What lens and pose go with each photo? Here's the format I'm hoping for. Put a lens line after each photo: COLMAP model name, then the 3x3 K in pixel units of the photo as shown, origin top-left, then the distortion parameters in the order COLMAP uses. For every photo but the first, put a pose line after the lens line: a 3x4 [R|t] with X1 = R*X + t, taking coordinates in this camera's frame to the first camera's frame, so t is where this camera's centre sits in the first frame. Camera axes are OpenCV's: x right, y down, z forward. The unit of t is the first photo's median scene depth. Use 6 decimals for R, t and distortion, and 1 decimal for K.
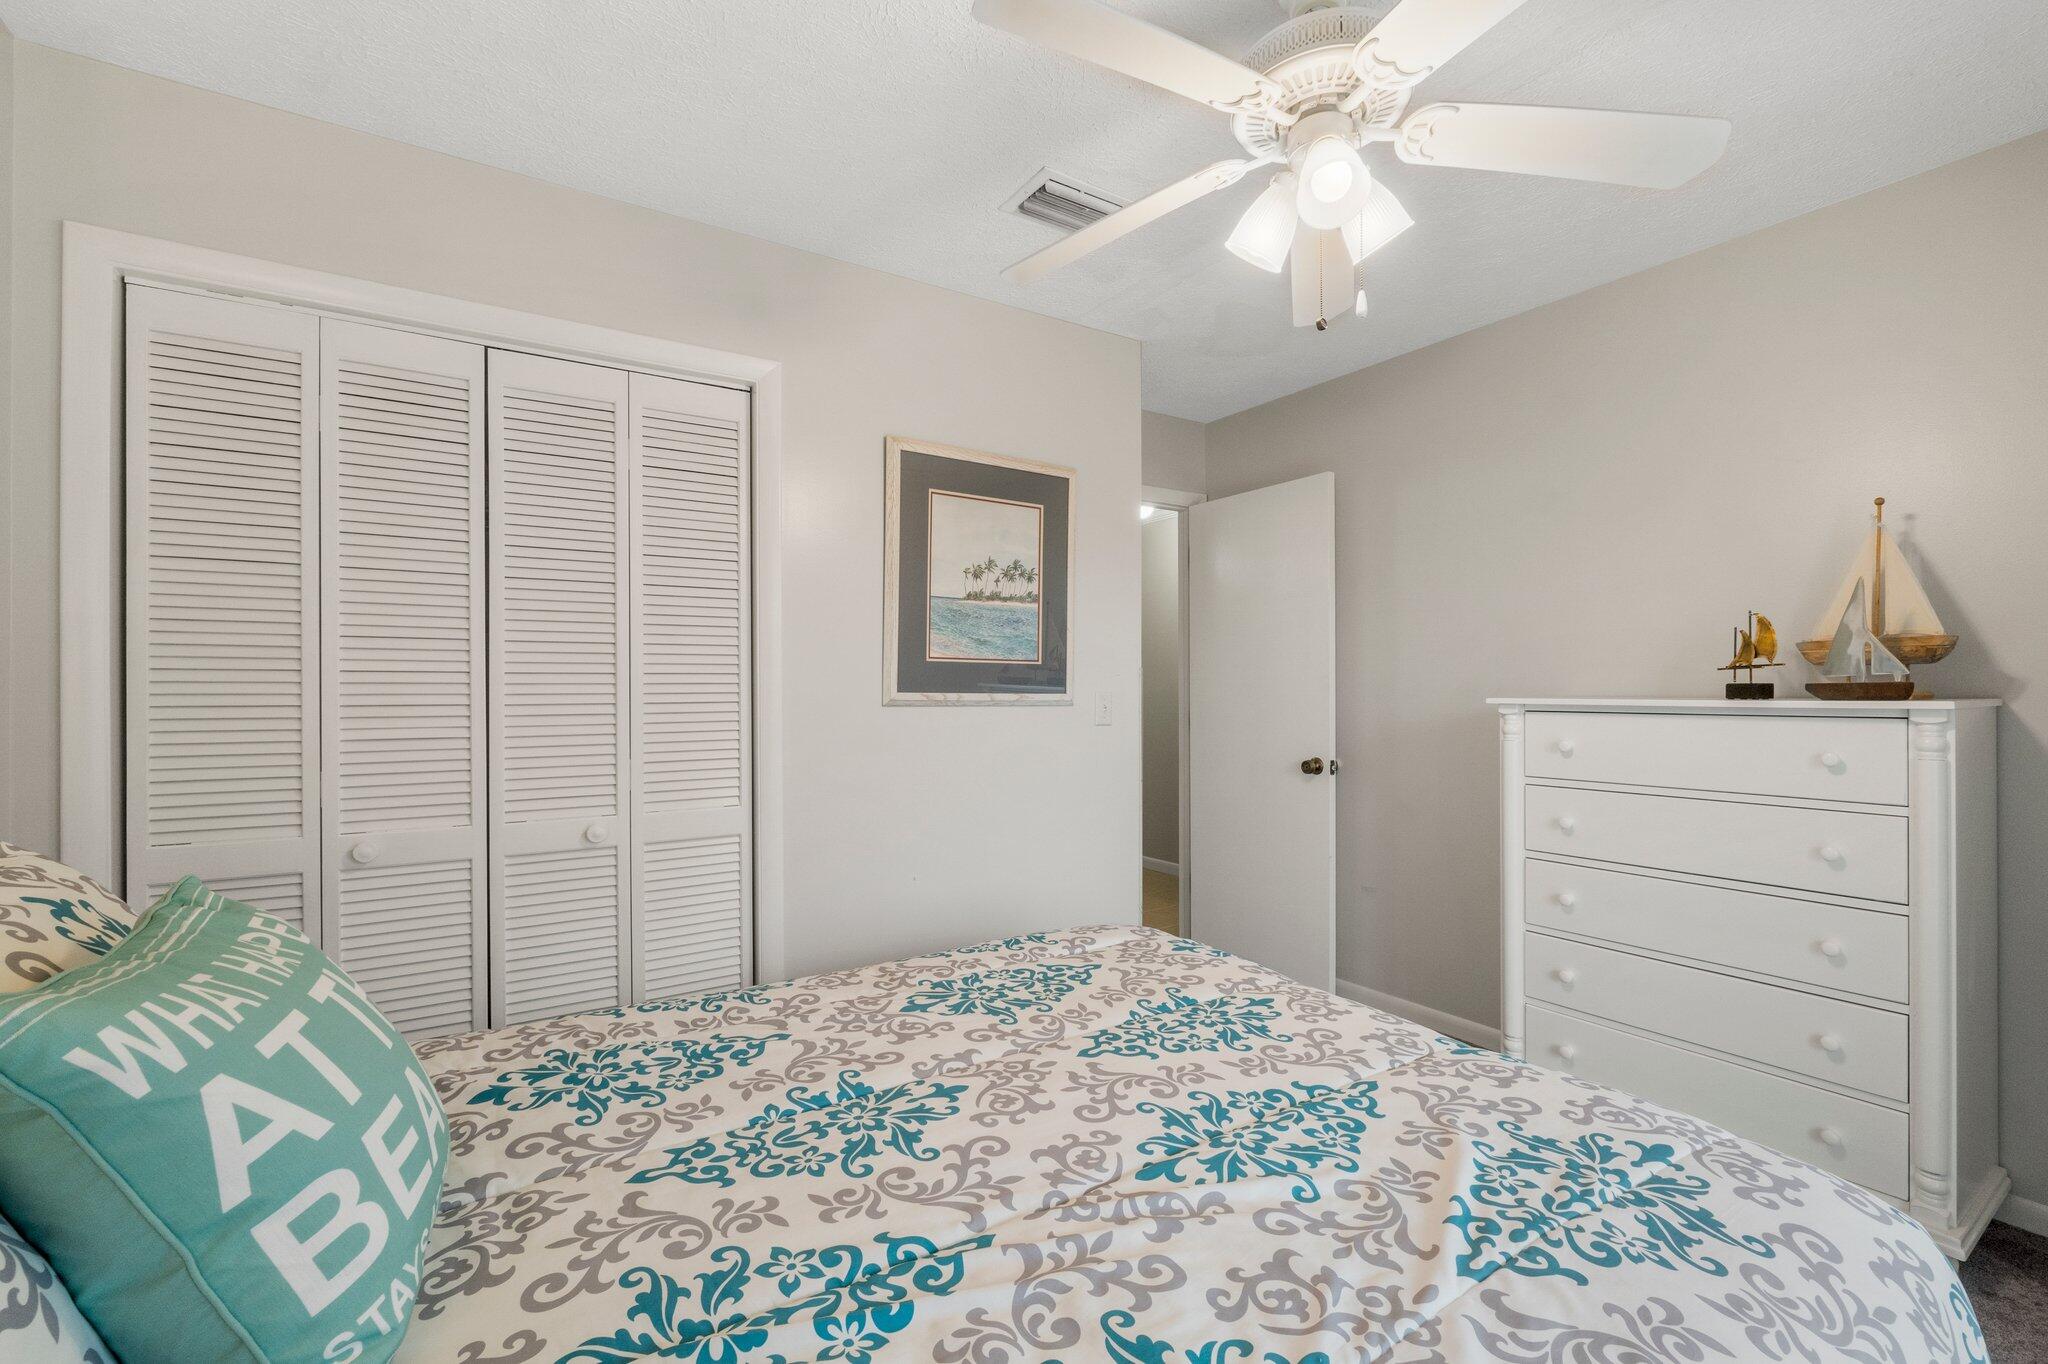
lens RADIAL K [[883.5, 0, 1028.7], [0, 883.5, 681.0], [0, 0, 1]] dist [-0.004827, -0.000132]
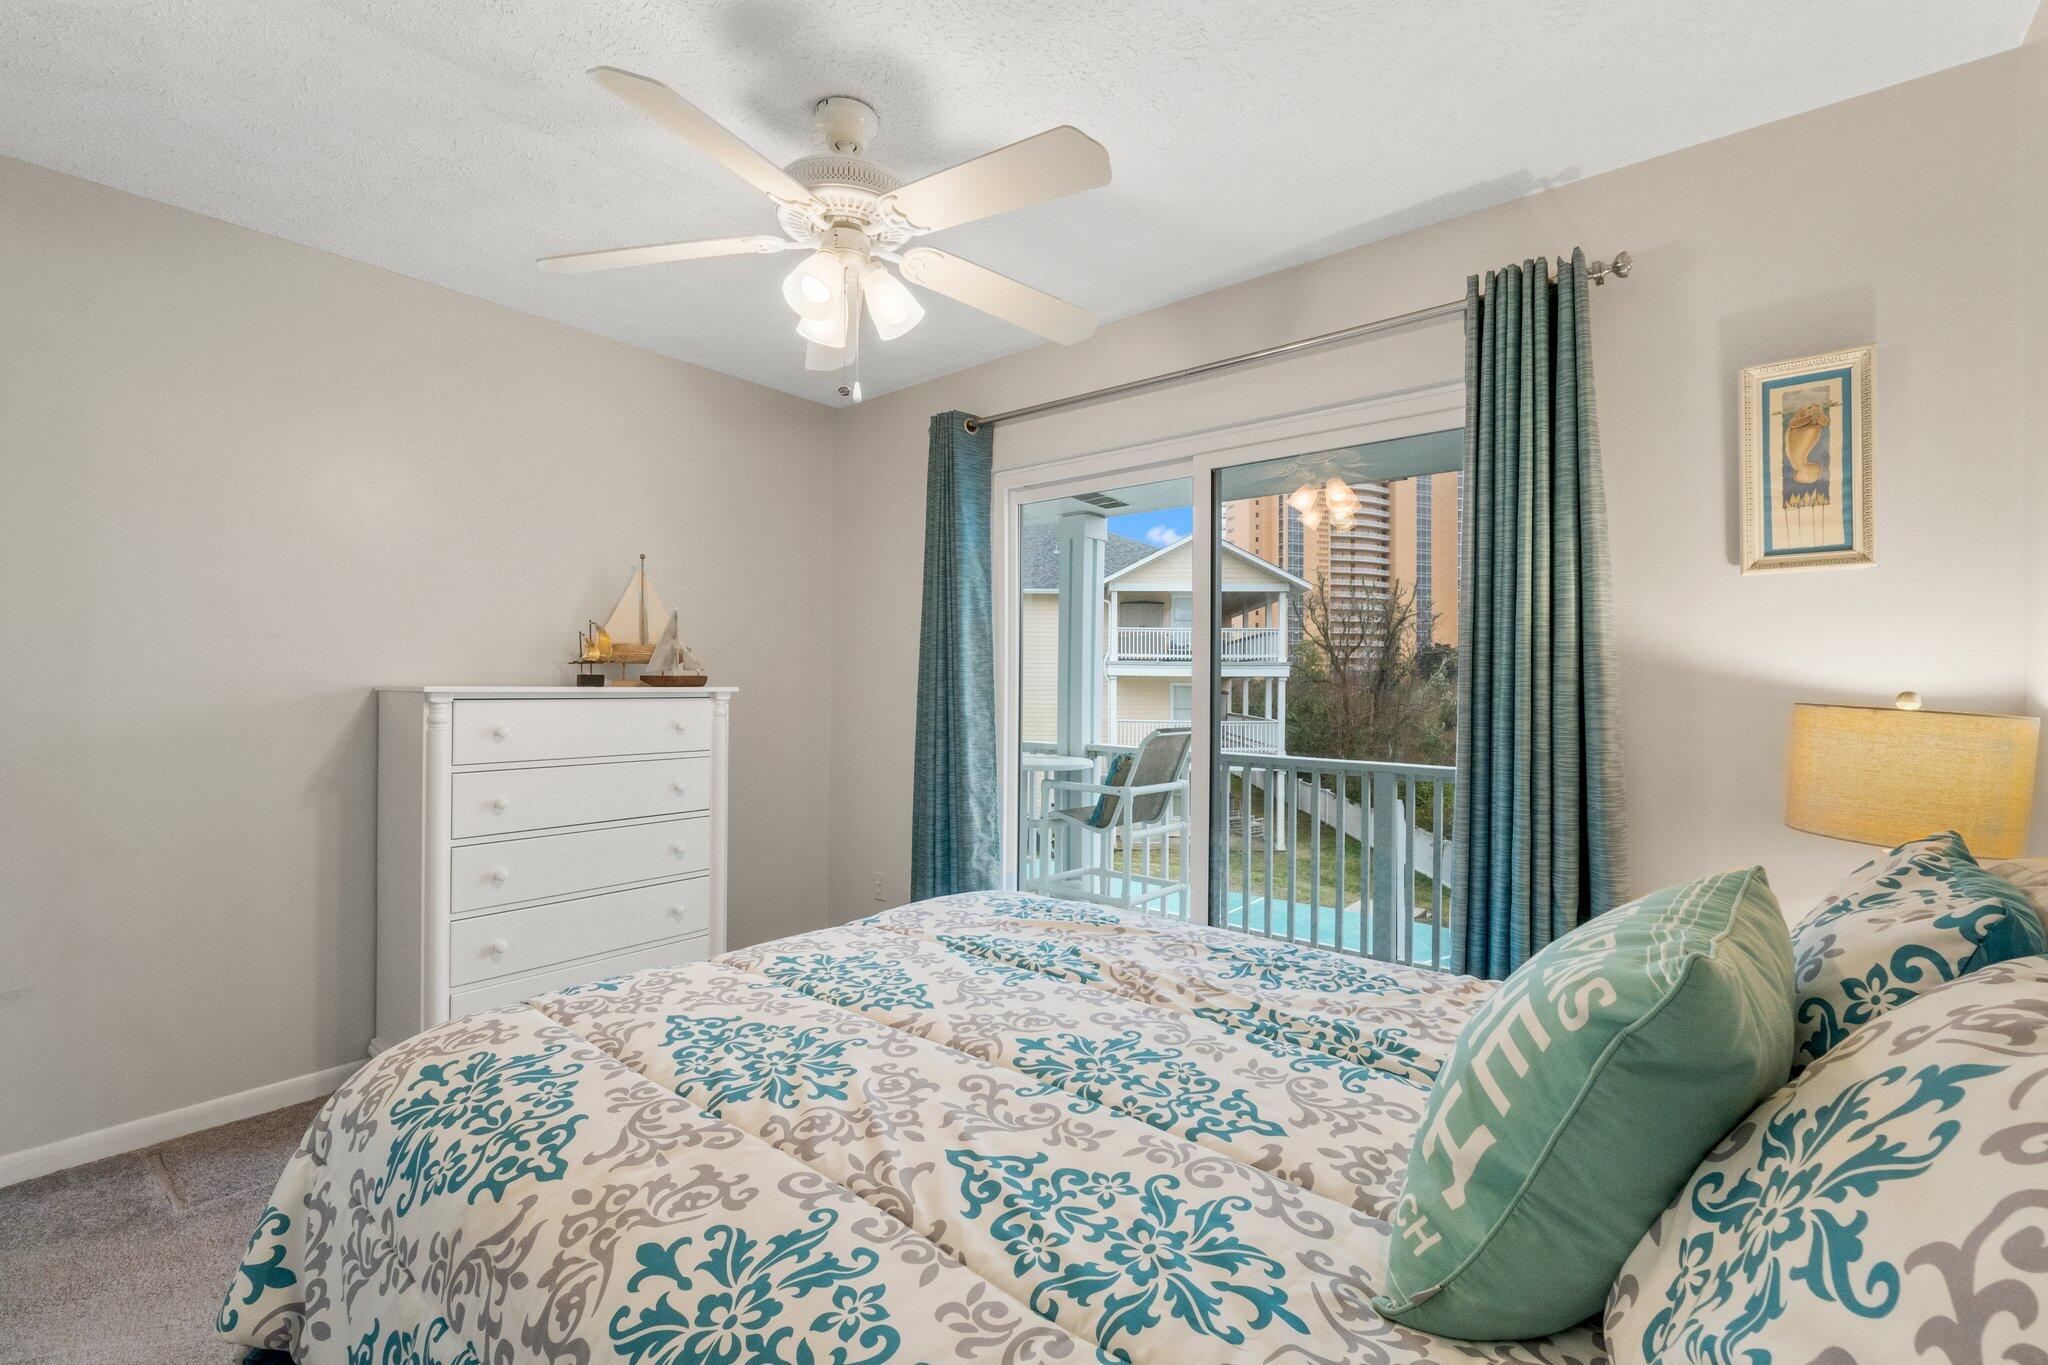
lens RADIAL K [[883.5, 0, 1028.7], [0, 883.5, 681.5], [0, 0, 1]] dist [-0.004827, -0.000132]
pose [[-0.306527, -0.000189, 0.951862, -0.904851], [-0.015402, 0.999870, -0.004761, 0.013089], [-0.951737, -0.016121, -0.306490, 1.069428]]
